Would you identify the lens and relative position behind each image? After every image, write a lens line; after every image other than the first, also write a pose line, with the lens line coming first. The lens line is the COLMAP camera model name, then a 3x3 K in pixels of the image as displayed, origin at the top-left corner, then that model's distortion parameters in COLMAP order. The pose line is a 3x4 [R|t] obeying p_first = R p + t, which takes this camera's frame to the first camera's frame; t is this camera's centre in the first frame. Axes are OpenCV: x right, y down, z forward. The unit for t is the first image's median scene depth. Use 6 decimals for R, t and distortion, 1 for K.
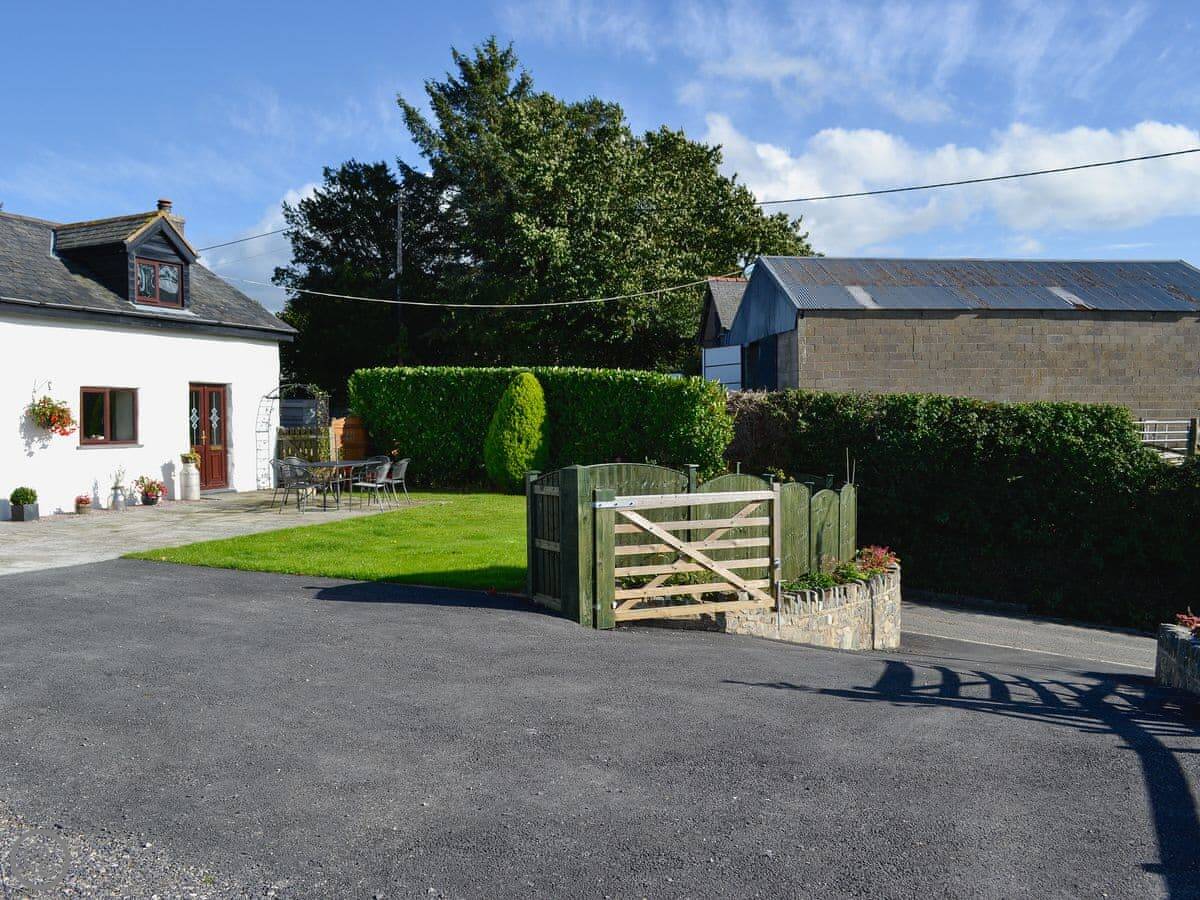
lens RADIAL K [[1103.8, 0, 580.3], [0, 1103.8, 454.0], [0, 0, 1]] dist [-0.068092, -0.008472]
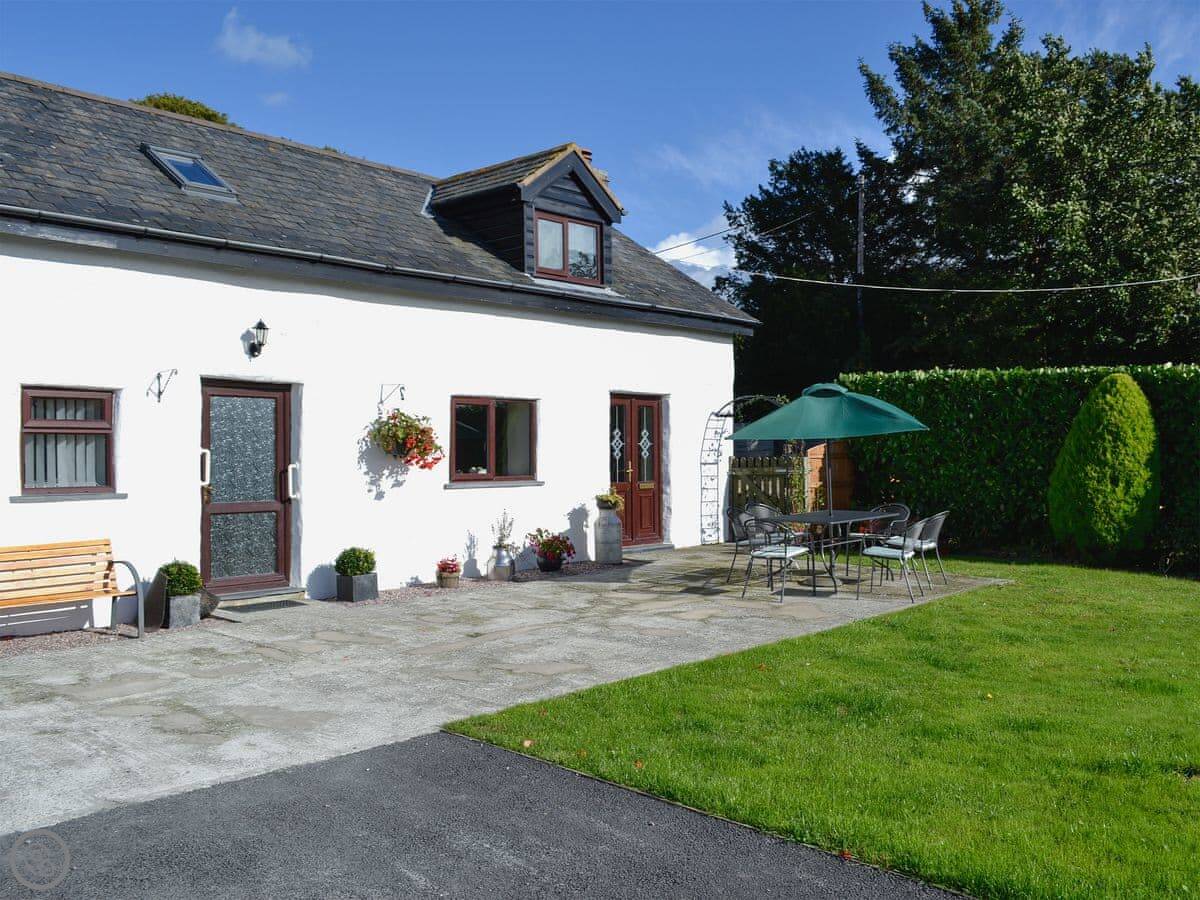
lens RADIAL K [[1103.8, 0, 580.3], [0, 1103.8, 454.0], [0, 0, 1]] dist [-0.068092, -0.008472]
pose [[0.926469, 0.005758, -0.376327, -0.100782], [-0.014903, 0.999660, -0.021393, -0.009743], [0.376075, 0.025428, 0.926240, 0.312743]]
